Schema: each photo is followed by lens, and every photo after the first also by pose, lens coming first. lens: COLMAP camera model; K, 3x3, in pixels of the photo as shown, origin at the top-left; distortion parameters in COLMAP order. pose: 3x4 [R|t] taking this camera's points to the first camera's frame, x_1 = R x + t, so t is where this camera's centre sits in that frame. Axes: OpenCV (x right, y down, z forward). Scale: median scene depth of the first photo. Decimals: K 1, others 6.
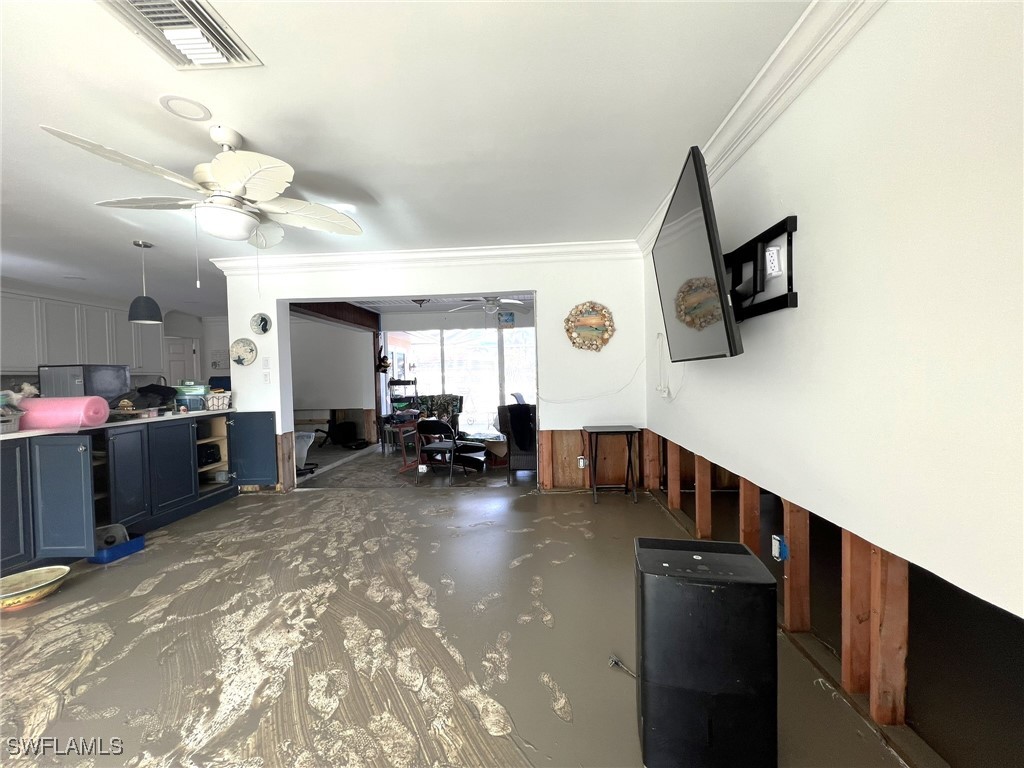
lens RADIAL K [[406.1, 0, 512.0], [0, 406.1, 384.0], [0, 0, 1]] dist [0.000873, 0.000479]
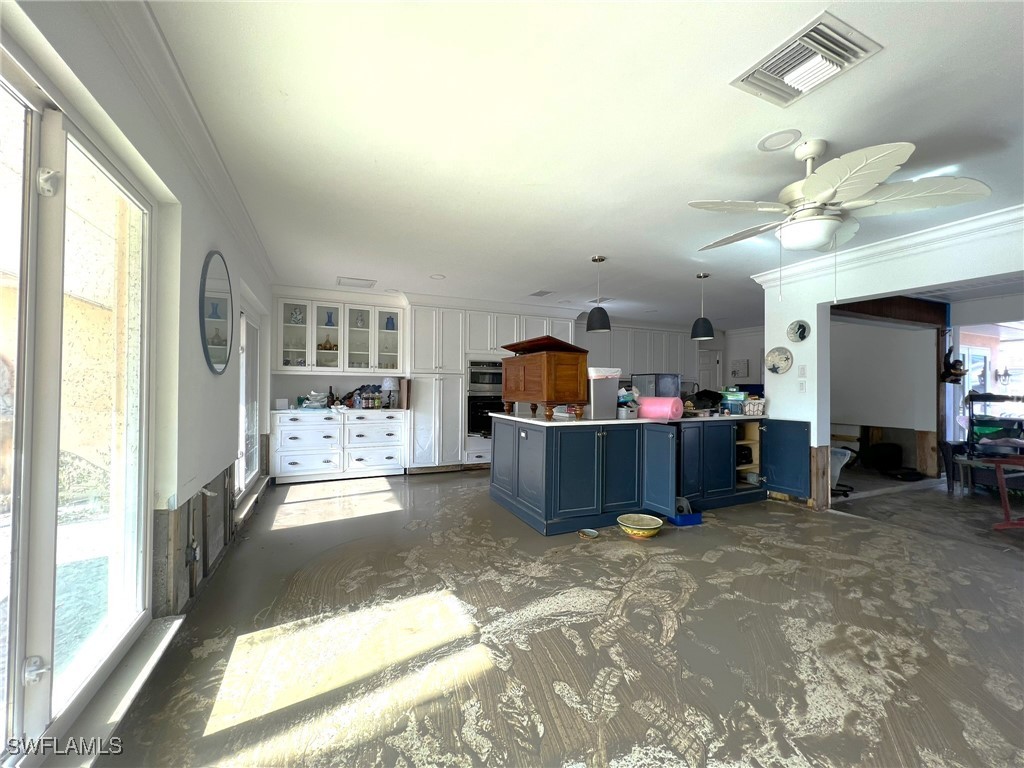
lens RADIAL K [[406.1, 0, 512.0], [0, 406.1, 384.0], [0, 0, 1]] dist [0.000873, 0.000479]
pose [[0.473104, 0.017688, -0.880829, -0.093414], [-0.036768, 0.999324, 0.000319, 0.005028], [0.880239, 0.032235, 0.473434, -0.081190]]
